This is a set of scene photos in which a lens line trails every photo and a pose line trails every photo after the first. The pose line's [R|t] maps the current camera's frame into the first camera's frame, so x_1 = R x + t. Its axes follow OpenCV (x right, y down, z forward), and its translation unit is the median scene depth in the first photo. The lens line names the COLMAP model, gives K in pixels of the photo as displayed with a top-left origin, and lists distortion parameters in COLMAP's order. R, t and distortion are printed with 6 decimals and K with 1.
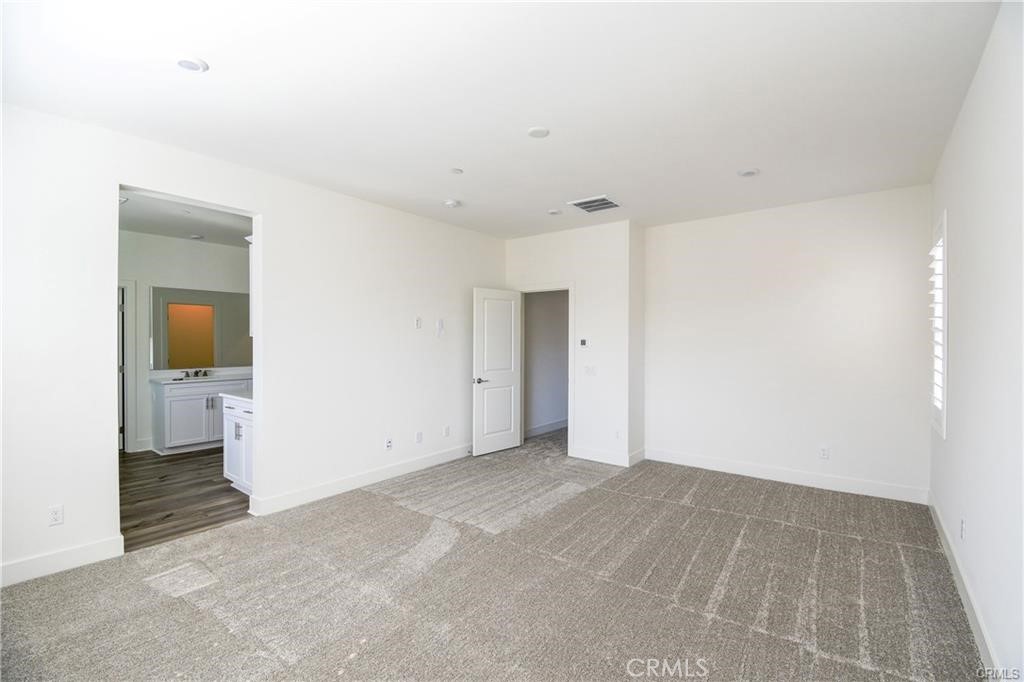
lens RADIAL K [[450.4, 0, 520.0], [0, 450.4, 340.0], [0, 0, 1]] dist [-0.001768, -0.001555]
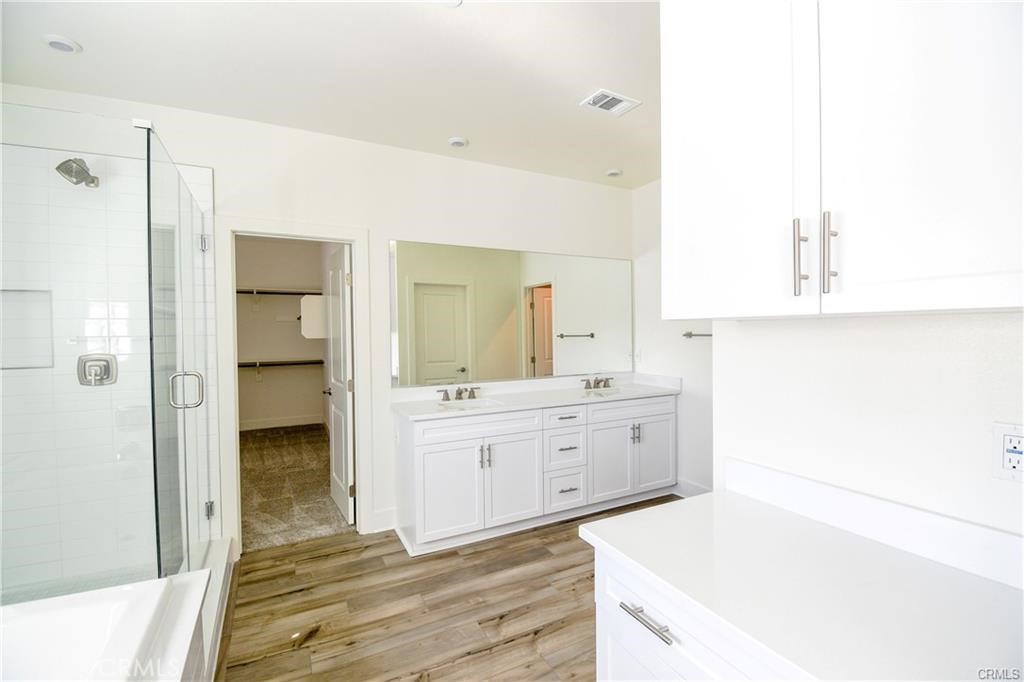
lens RADIAL K [[450.4, 0, 512.8], [0, 450.4, 339.3], [0, 0, 1]] dist [-0.001768, -0.001555]
pose [[0.906082, -0.007256, -0.423040, -0.444456], [0.011532, 0.999905, 0.007547, 0.004848], [0.422945, -0.011717, 0.906079, 0.551778]]
